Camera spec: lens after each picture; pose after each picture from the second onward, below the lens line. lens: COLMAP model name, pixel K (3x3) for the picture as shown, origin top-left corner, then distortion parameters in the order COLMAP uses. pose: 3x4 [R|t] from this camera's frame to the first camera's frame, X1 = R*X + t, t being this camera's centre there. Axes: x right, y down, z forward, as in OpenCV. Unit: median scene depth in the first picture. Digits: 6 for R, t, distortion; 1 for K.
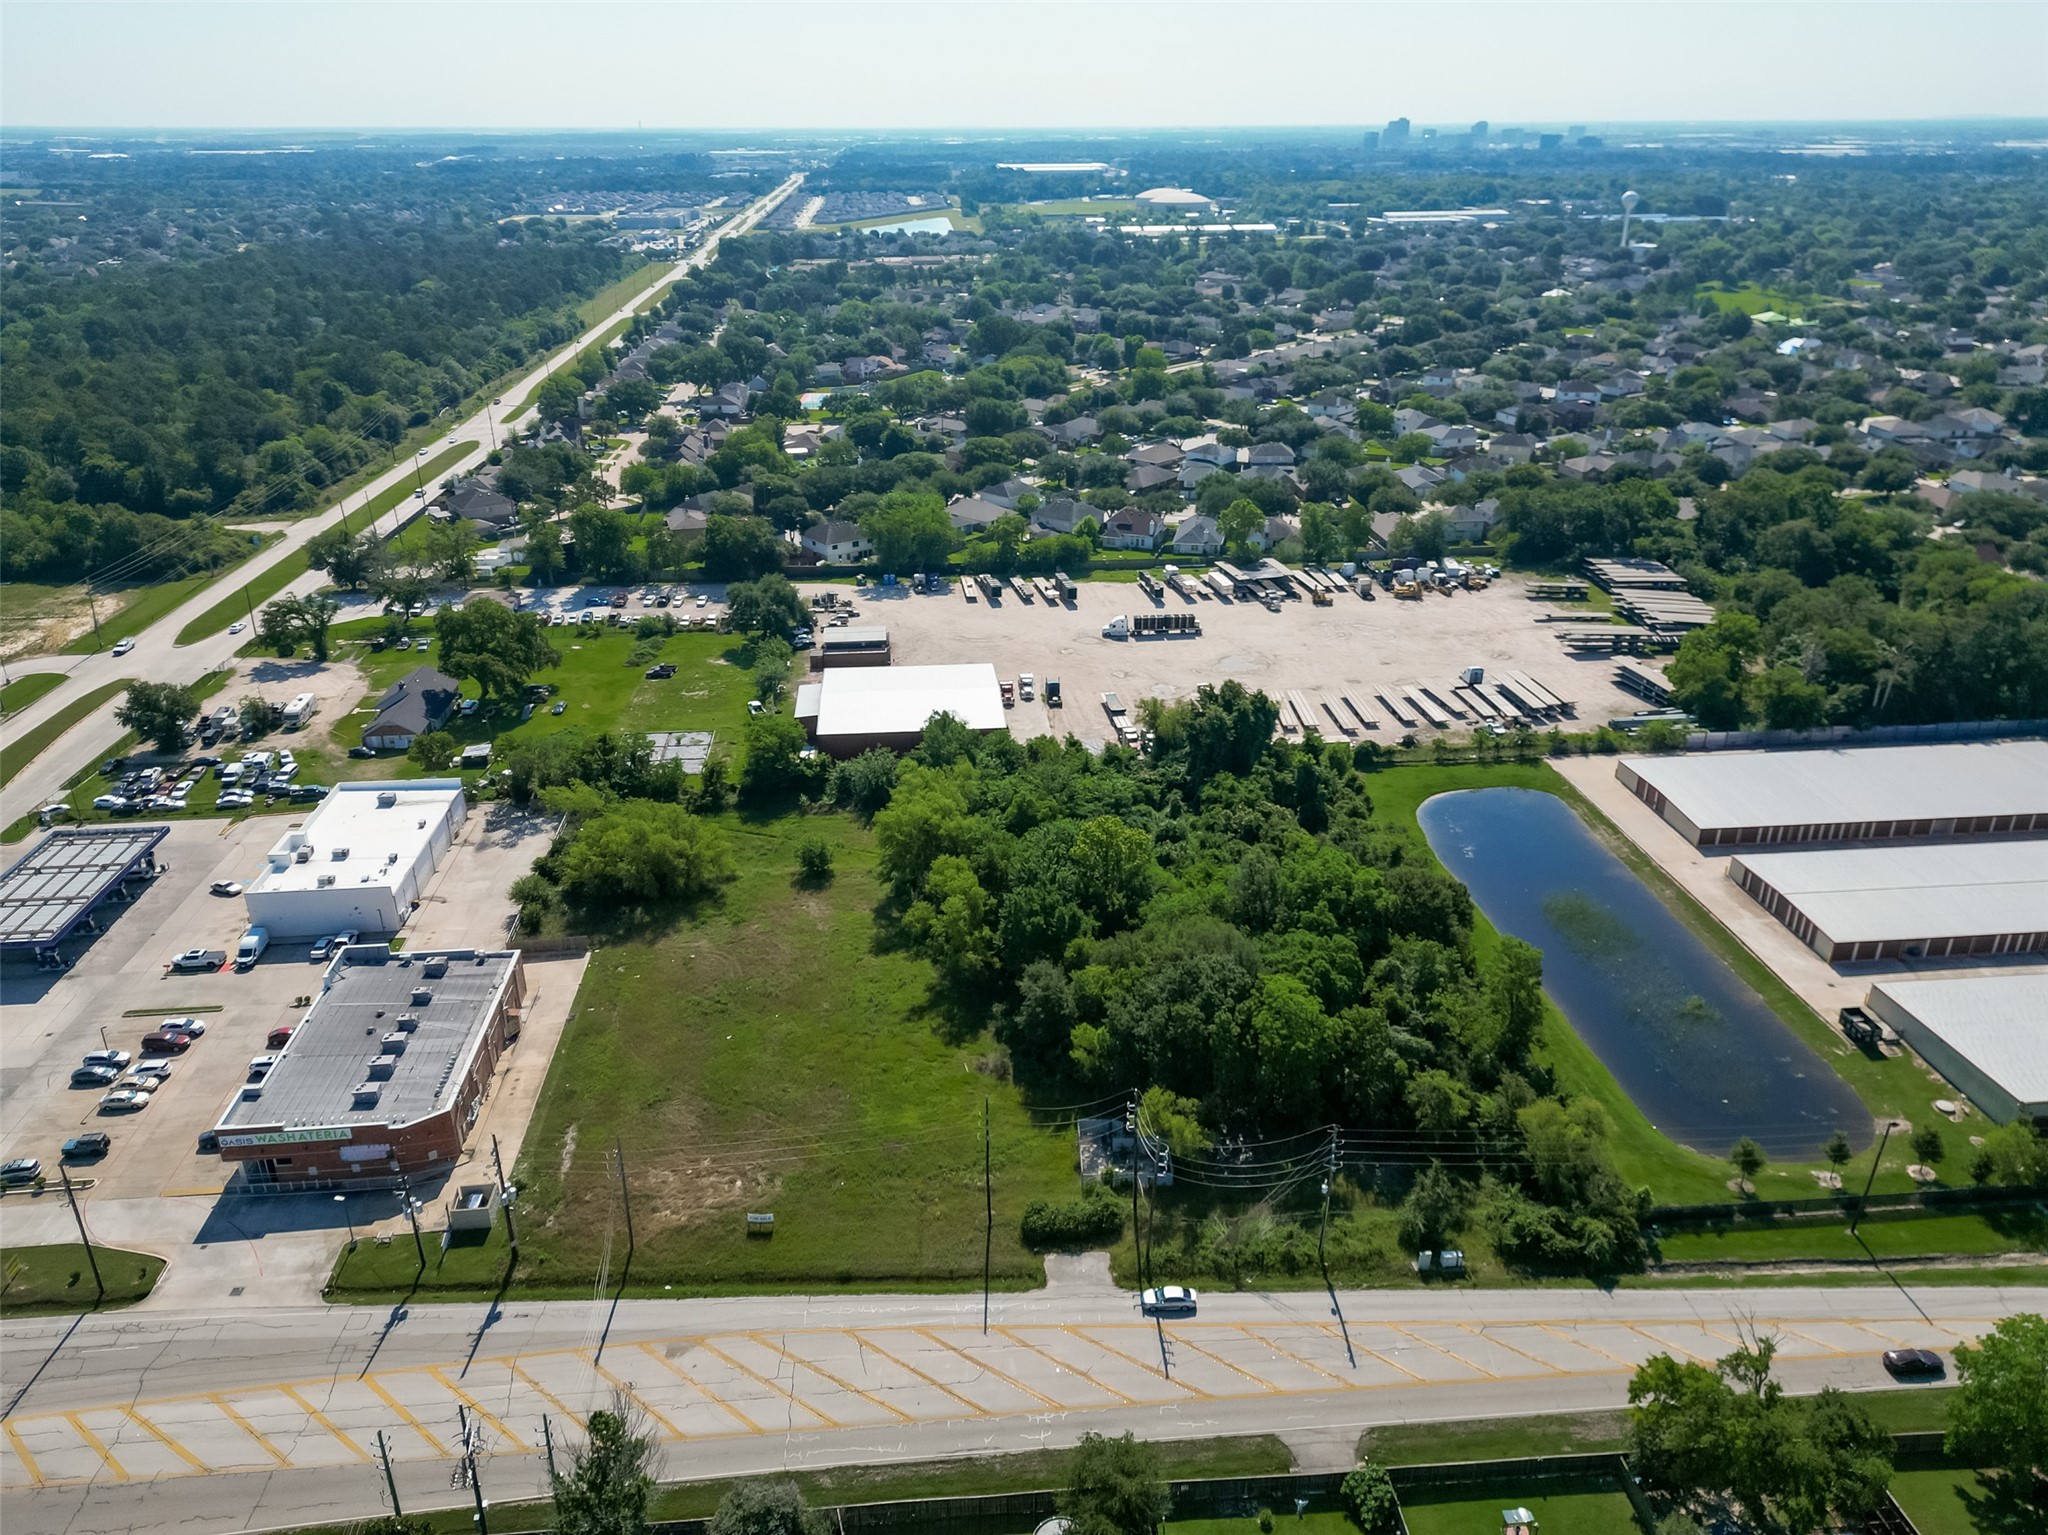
lens RADIAL K [[1416.8, 0, 1024.1], [0, 1416.8, 812.7], [0, 0, 1]] dist [0.082722, -0.084782]
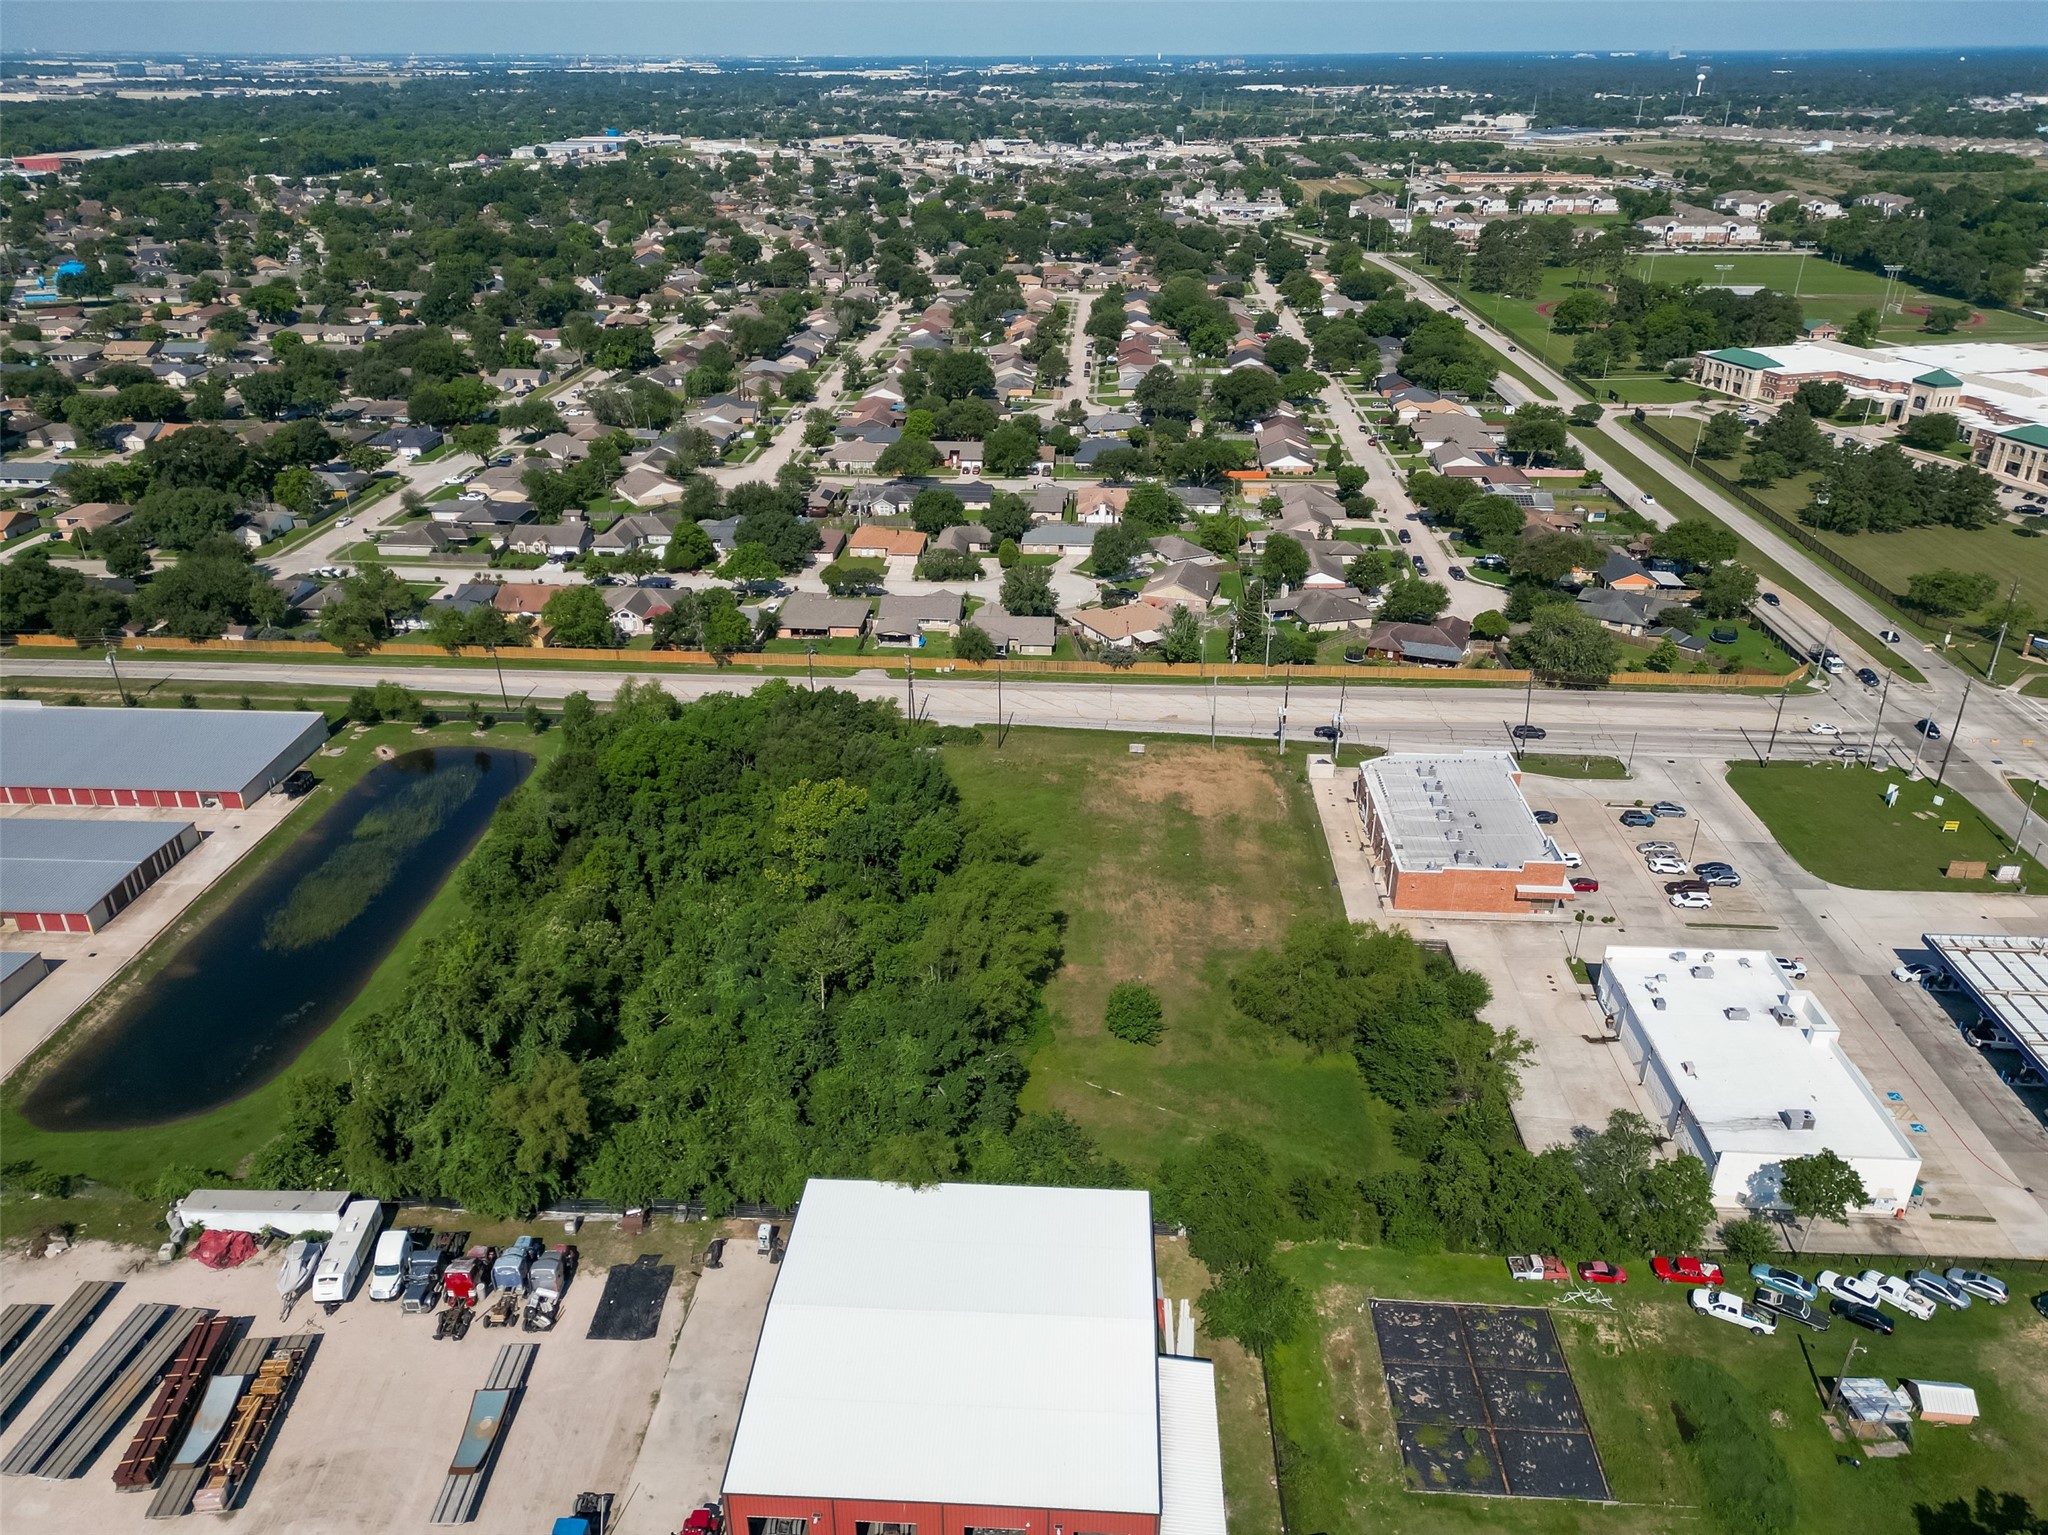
lens RADIAL K [[1405.3, 0, 1019.2], [0, 1405.3, 792.9], [0, 0, 1]] dist [0.087781, -0.081792]
pose [[-0.989583, -0.061670, 0.130088, -0.180912], [0.067760, 0.597741, 0.798821, -0.674715], [-0.127022, 0.799314, -0.587335, 1.380016]]
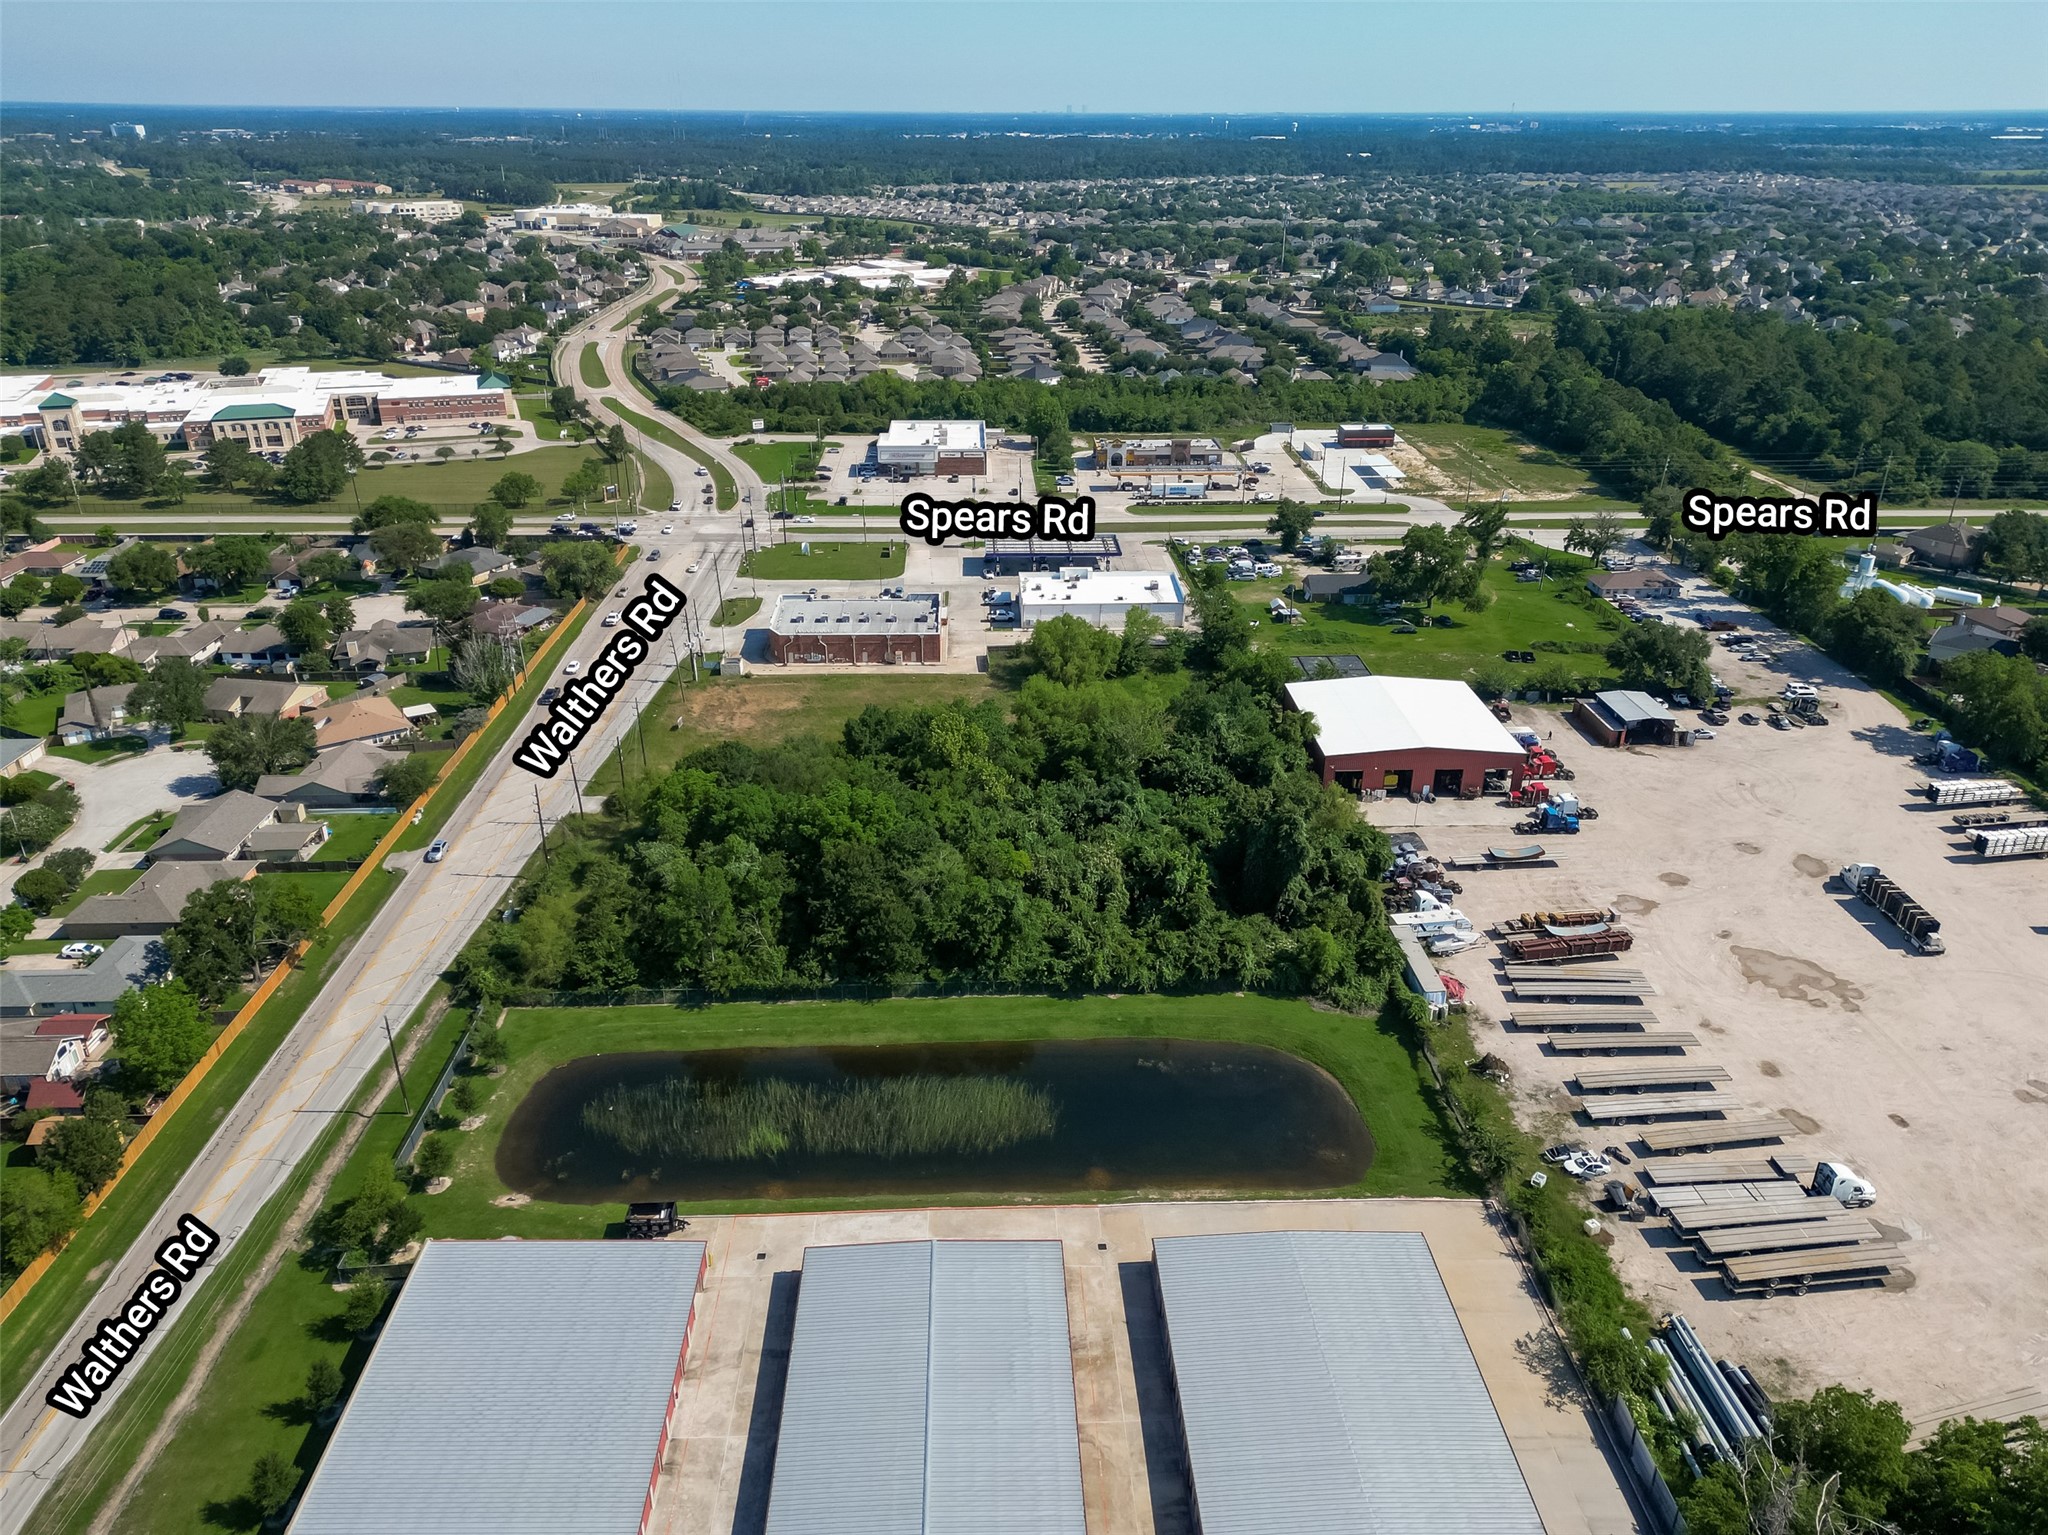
lens RADIAL K [[1405.3, 0, 1019.2], [0, 1405.3, 792.9], [0, 0, 1]] dist [0.087781, -0.081792]
pose [[-0.057097, 0.437449, -0.897429, 0.982353], [-0.437923, 0.796830, 0.416275, -0.395418], [0.897198, 0.416772, 0.146073, 0.800193]]
